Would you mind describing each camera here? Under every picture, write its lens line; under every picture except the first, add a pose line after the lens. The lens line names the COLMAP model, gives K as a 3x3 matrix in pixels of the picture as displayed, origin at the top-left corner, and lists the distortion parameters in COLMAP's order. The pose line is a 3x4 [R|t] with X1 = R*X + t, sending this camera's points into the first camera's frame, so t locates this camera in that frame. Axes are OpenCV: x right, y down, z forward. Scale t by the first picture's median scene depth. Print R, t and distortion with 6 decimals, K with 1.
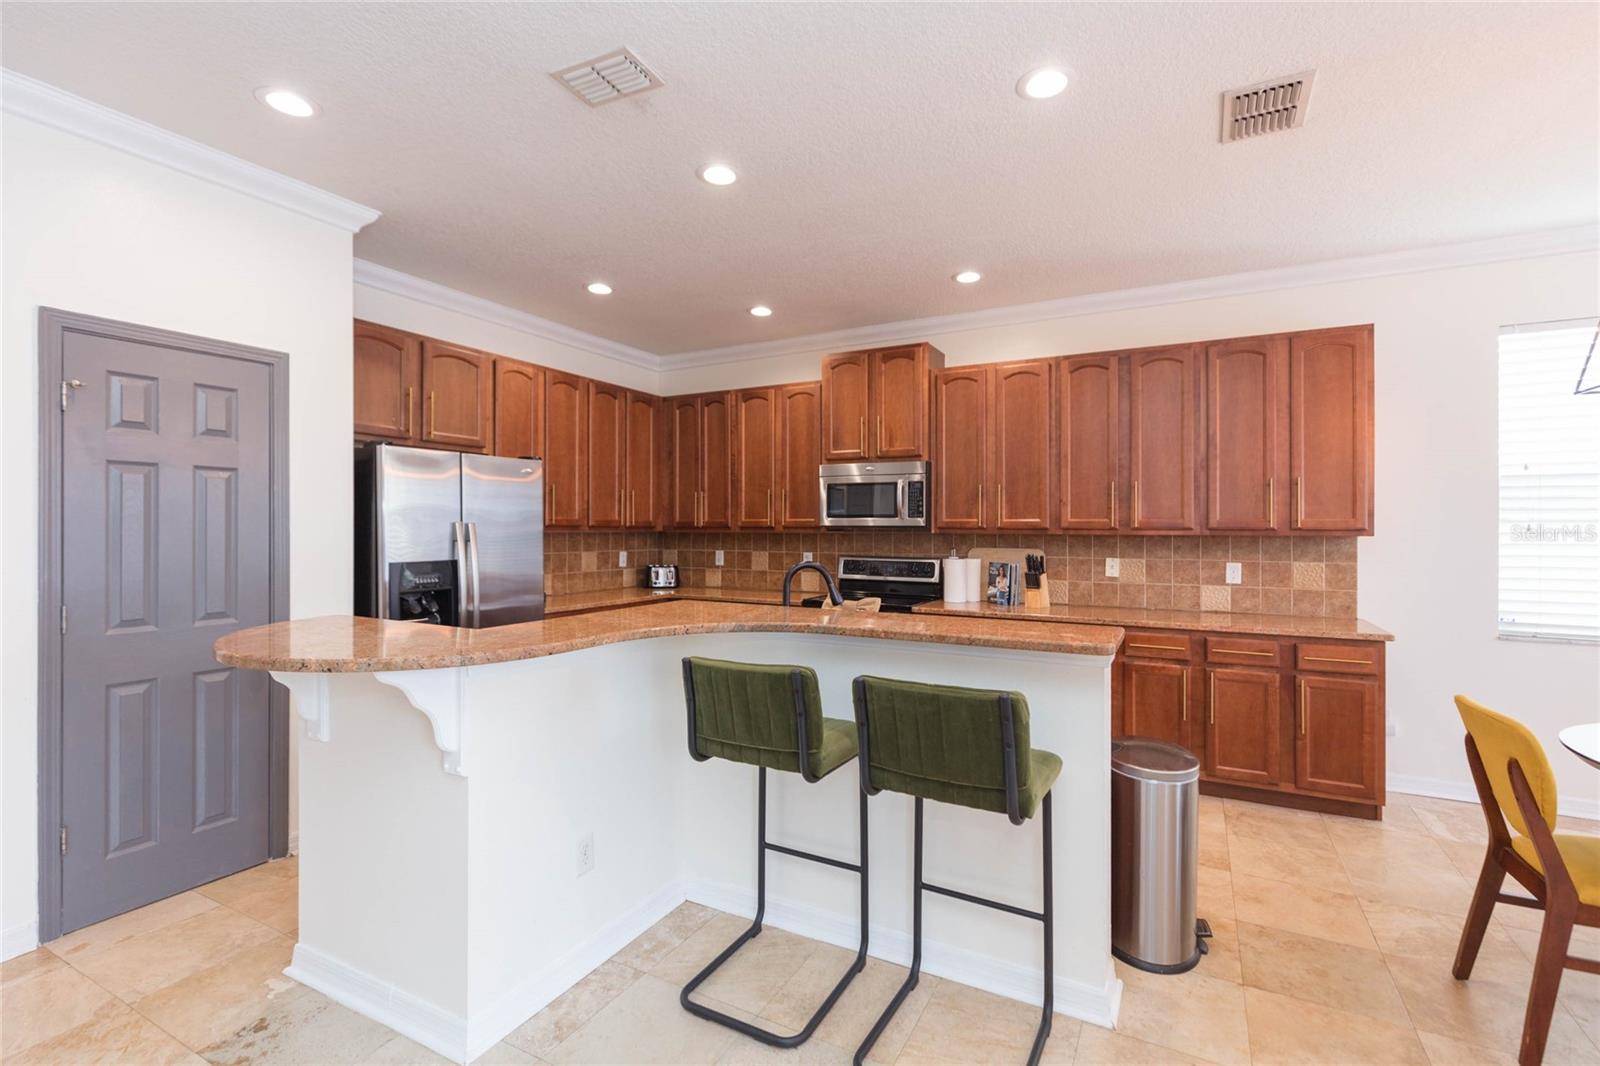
lens RADIAL K [[718.9, 0, 812.8], [0, 718.9, 526.0], [0, 0, 1]] dist [-0.001893, -0.000825]
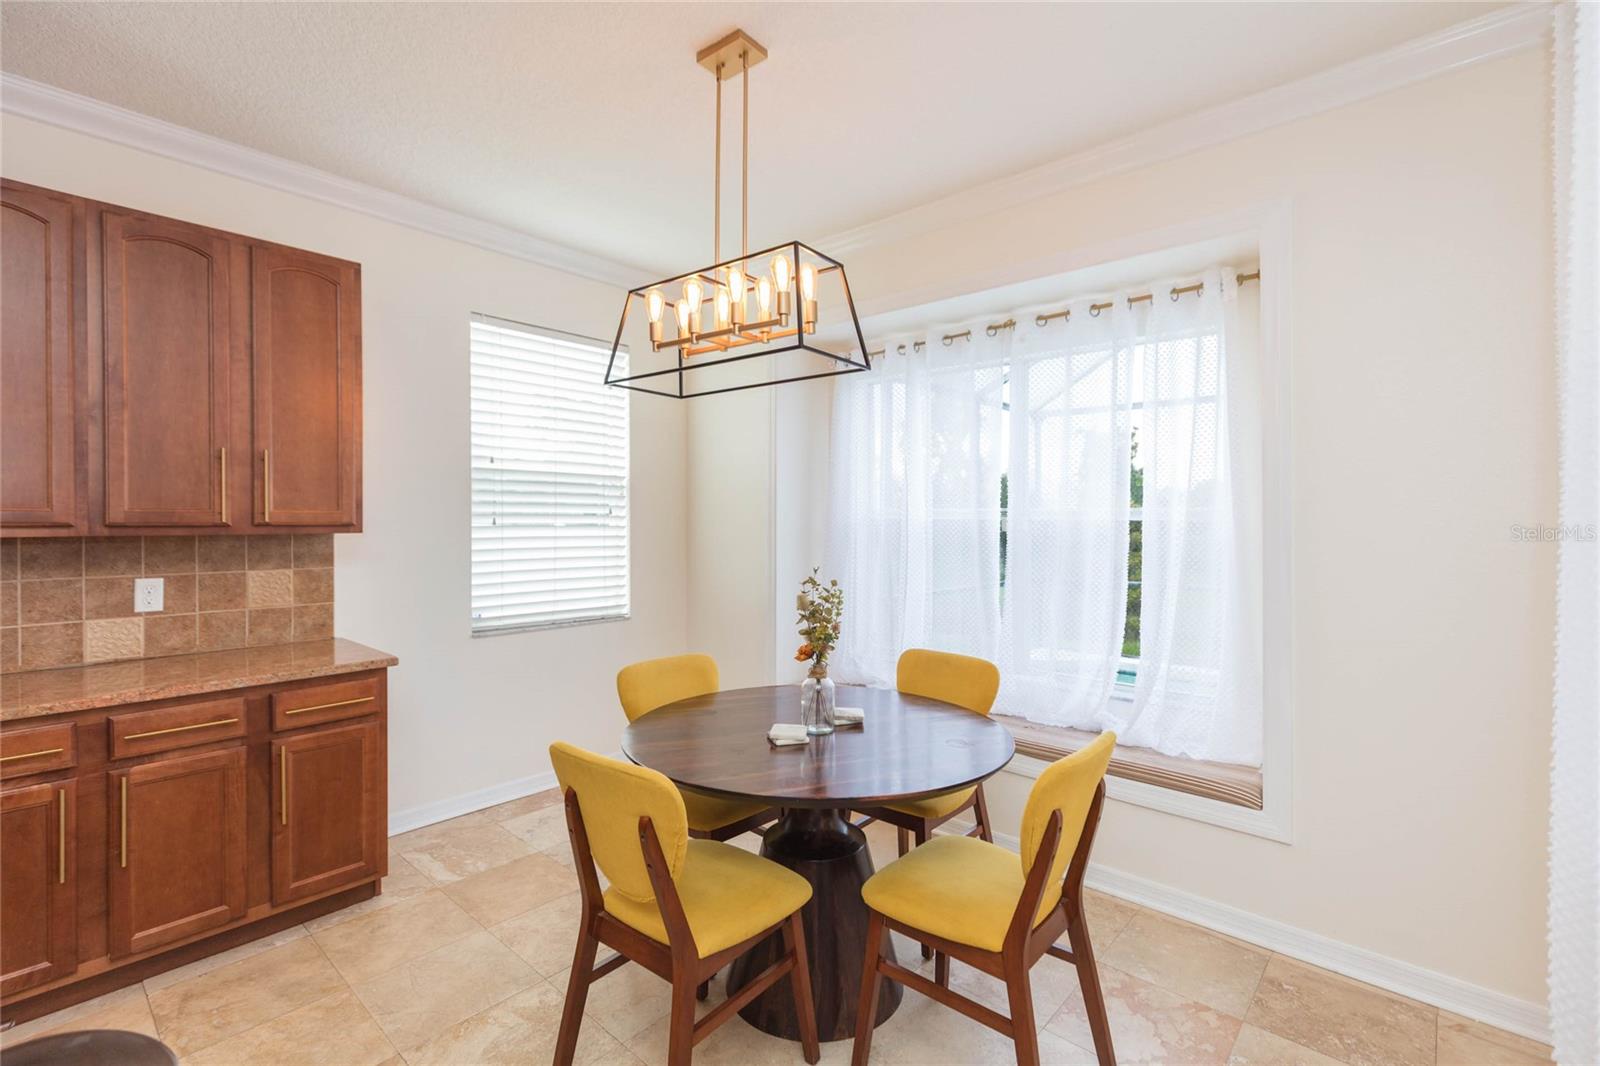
lens RADIAL K [[717.7, 0, 803.0], [0, 717.7, 521.7], [0, 0, 1]] dist [0.002731, 0.000321]
pose [[0.240908, -0.004922, 0.970536, 0.120773], [-0.002898, 0.999979, 0.005791, -0.004004], [-0.970544, -0.004208, 0.240888, 0.311959]]
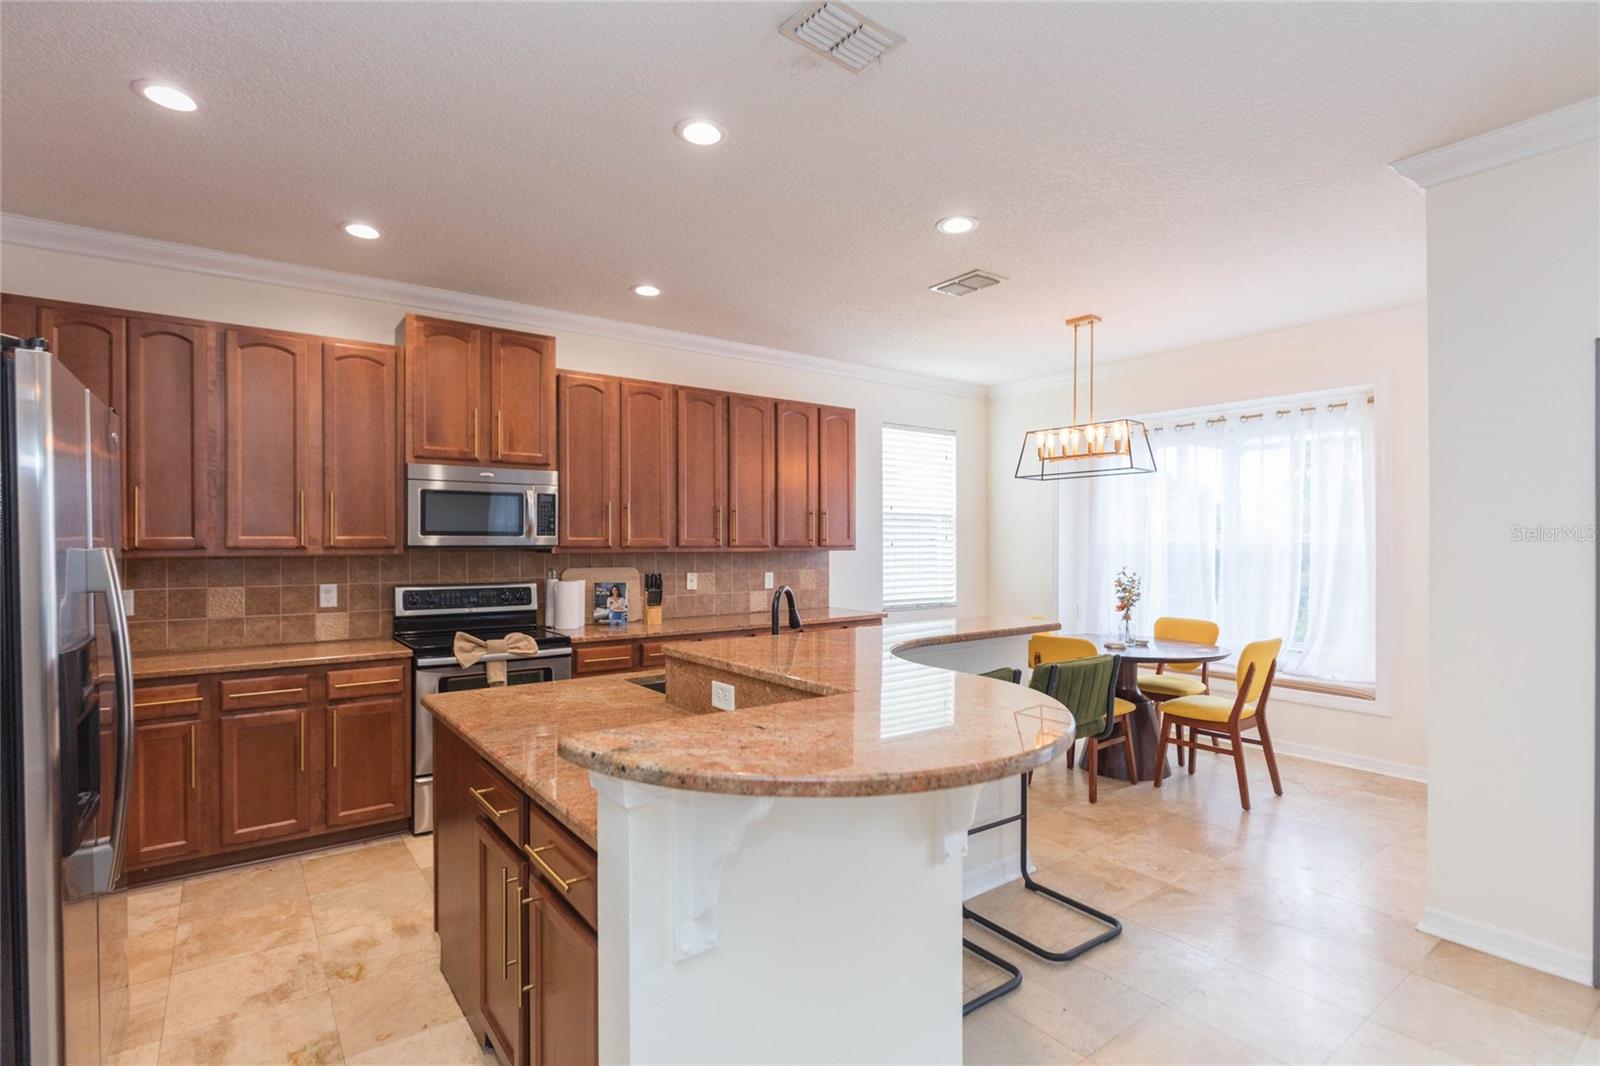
lens RADIAL K [[765.2, 0, 803.8], [0, 765.2, 542.5], [0, 0, 1]] dist [-0.013578, 0.000282]
pose [[0.428949, -0.005755, 0.903311, -0.653785], [0.000445, 0.999981, 0.006160, -0.010950], [-0.903329, -0.002240, 0.428943, 0.378093]]
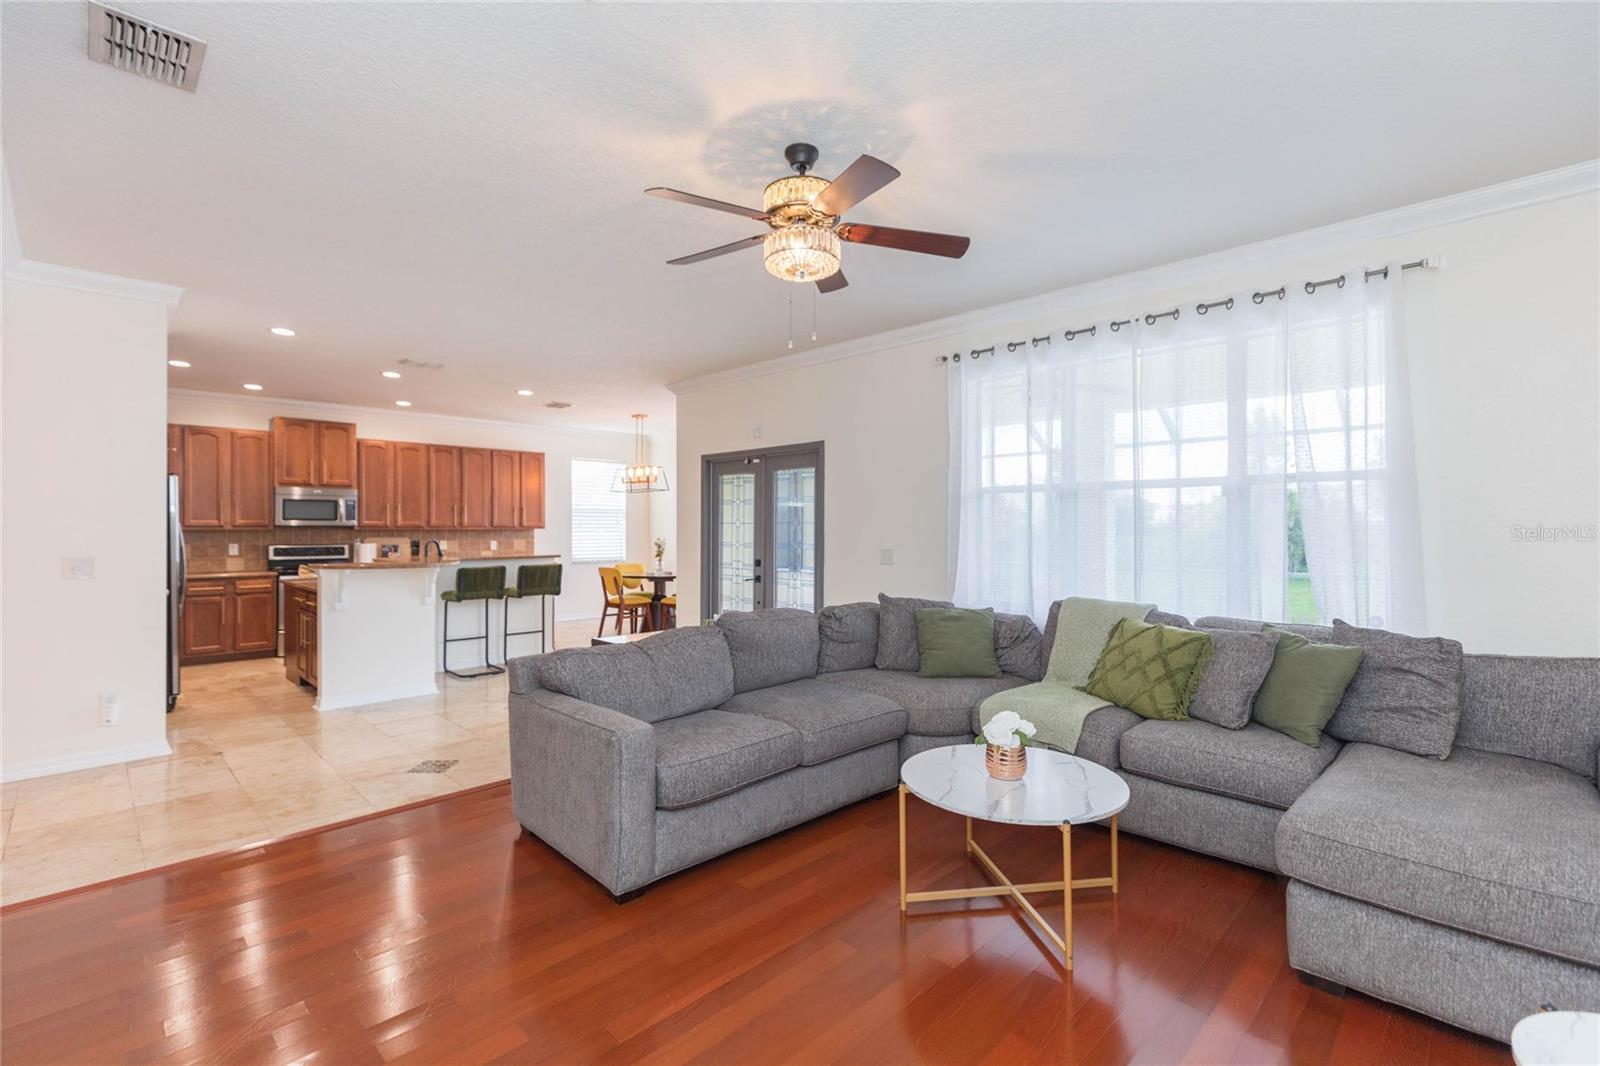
lens RADIAL K [[718.9, 0, 812.8], [0, 718.9, 526.0], [0, 0, 1]] dist [-0.001893, -0.000825]
pose [[0.288389, -0.000346, 0.957513, -1.450834], [0.002340, 0.999997, -0.000343, 0.005311], [-0.957511, 0.002339, 0.288389, -0.725361]]
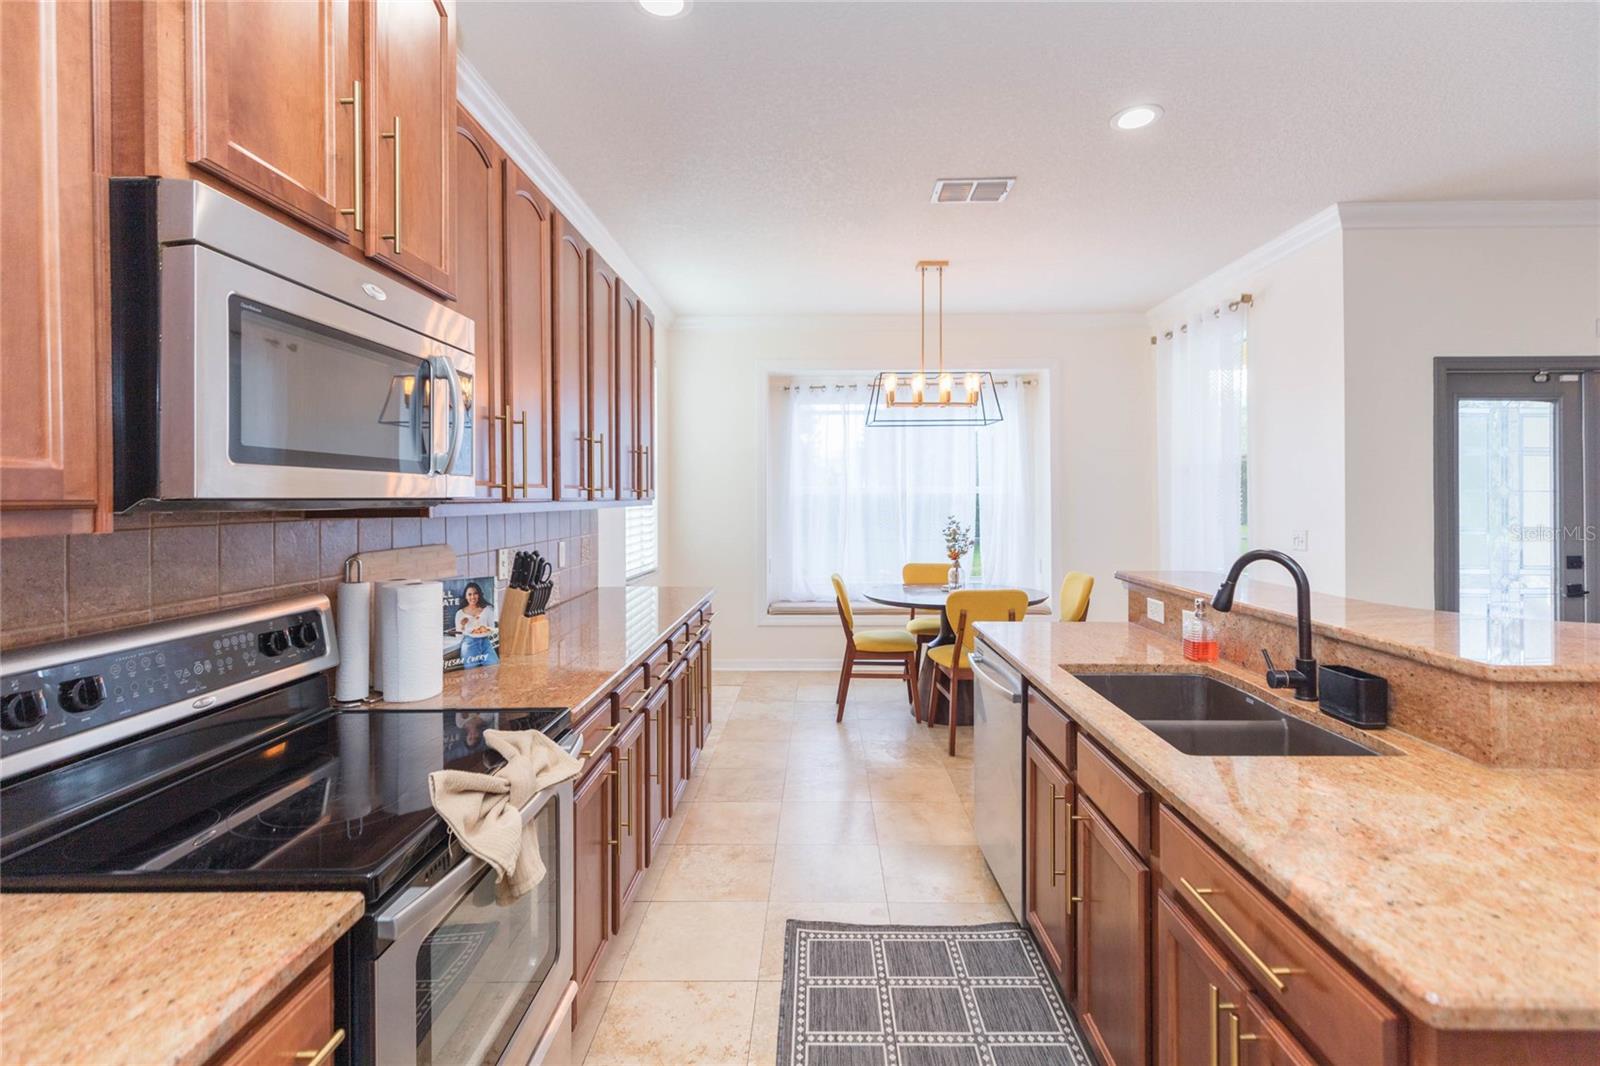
lens RADIAL K [[729.2, 0, 800.9], [0, 729.2, 495.6], [0, 0, 1]] dist [-0.000034, -0.000121]
pose [[-0.439636, -0.002290, 0.898173, -0.290006], [0.002225, 0.999991, 0.003638, -0.002714], [-0.898173, 0.003598, -0.439627, 1.180486]]
